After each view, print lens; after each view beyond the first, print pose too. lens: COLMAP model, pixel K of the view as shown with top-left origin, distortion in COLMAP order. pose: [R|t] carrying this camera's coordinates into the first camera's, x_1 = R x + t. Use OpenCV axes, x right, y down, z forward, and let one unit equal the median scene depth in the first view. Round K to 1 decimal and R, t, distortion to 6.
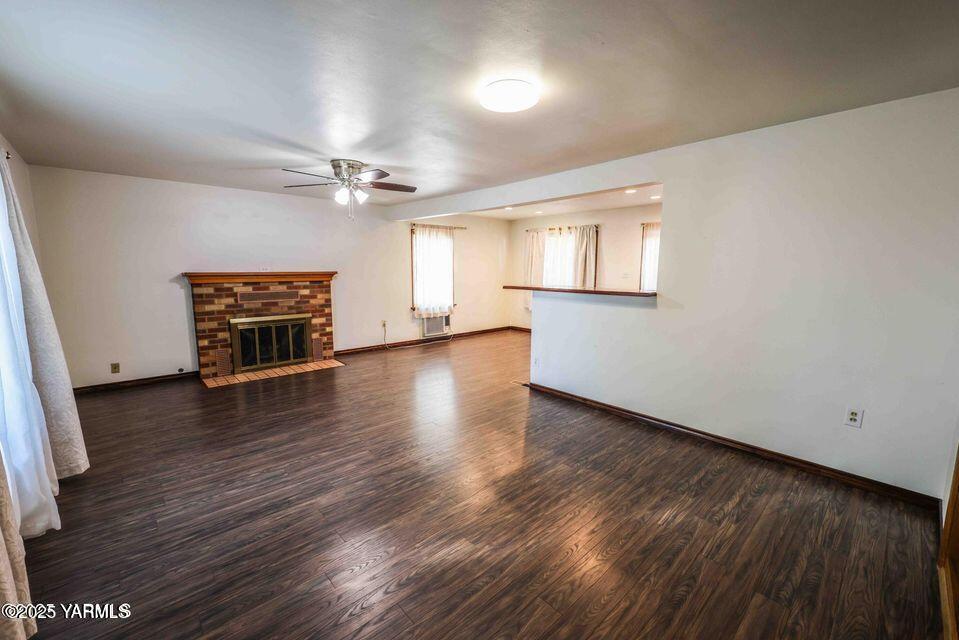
lens RADIAL K [[398.1, 0, 479.5], [0, 398.1, 320.0], [0, 0, 1]] dist [-0.000876, -0.000082]
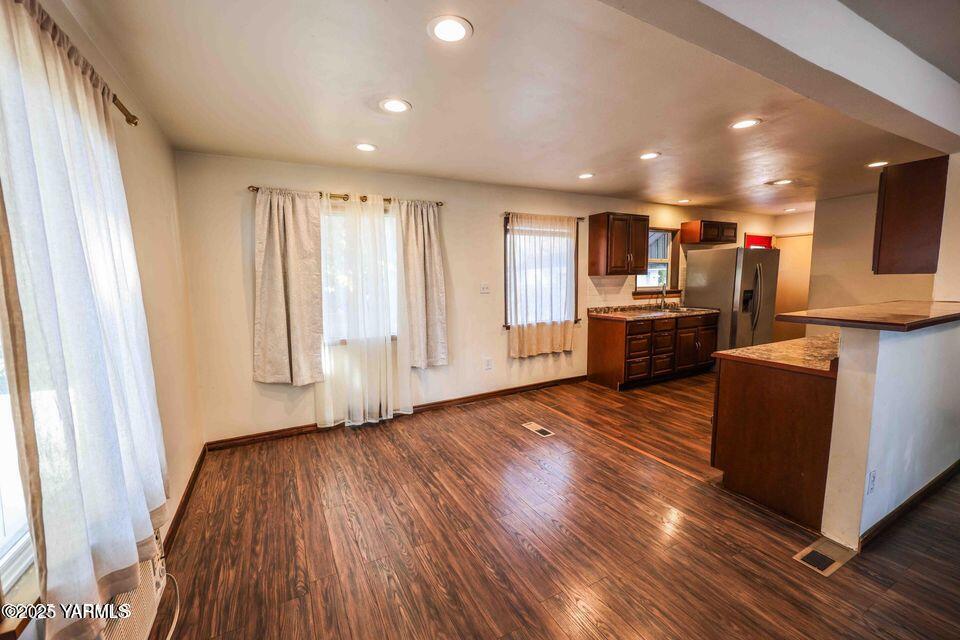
lens RADIAL K [[388.4, 0, 480.0], [0, 388.4, 320.0], [0, 0, 1]] dist [0.017597, 0.000098]
pose [[0.242523, -0.115528, 0.963242, -0.575966], [0.150238, 0.985379, 0.080356, -0.271760], [-0.958442, 0.125228, 0.256333, 2.007460]]
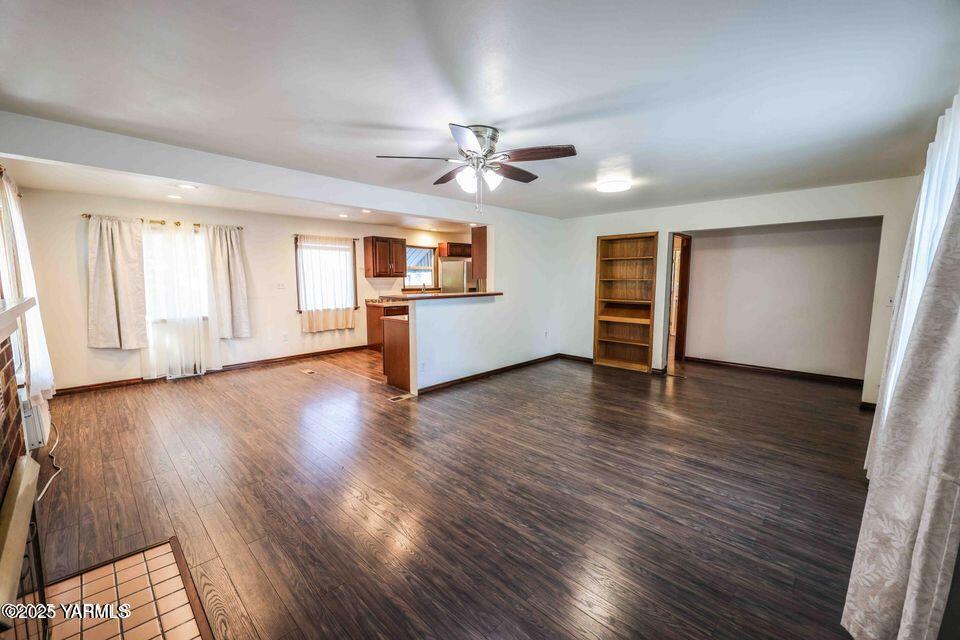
lens RADIAL K [[387.3, 0, 480.0], [0, 387.3, 320.0], [0, 0, 1]] dist [0.000873, 0.000209]
pose [[-0.060809, -0.117226, 0.991242, -1.359845], [0.138255, 0.982518, 0.124675, -0.194132], [-0.988528, 0.144625, -0.043539, 1.382339]]
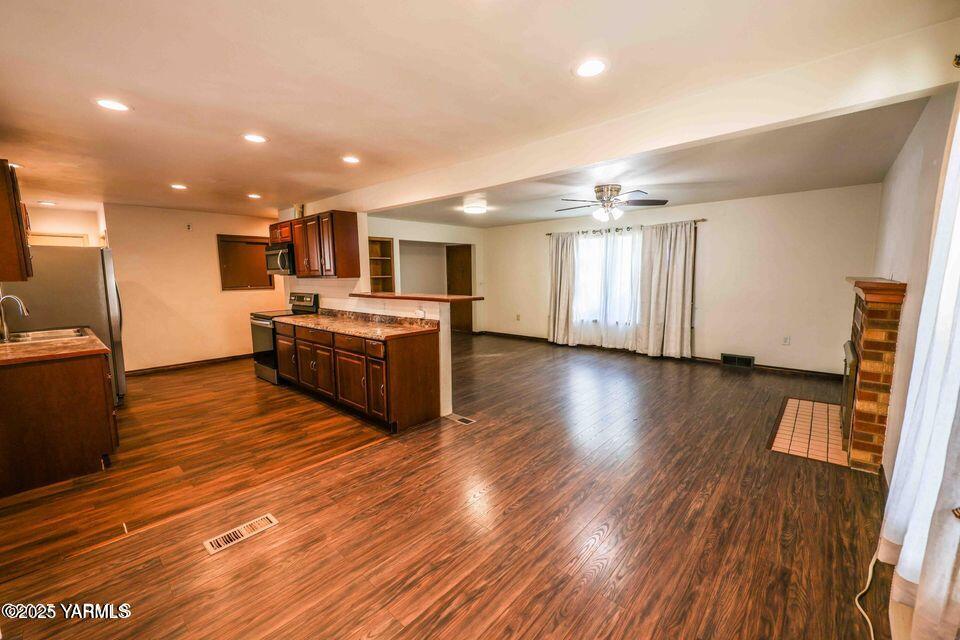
lens RADIAL K [[387.3, 0, 480.0], [0, 387.3, 320.0], [0, 0, 1]] dist [0.000873, 0.000209]
pose [[-0.995040, 0.018181, -0.097800, 0.216100], [-0.007320, 0.967106, 0.254269, -0.377932], [0.099206, 0.253724, -0.962176, 2.819233]]
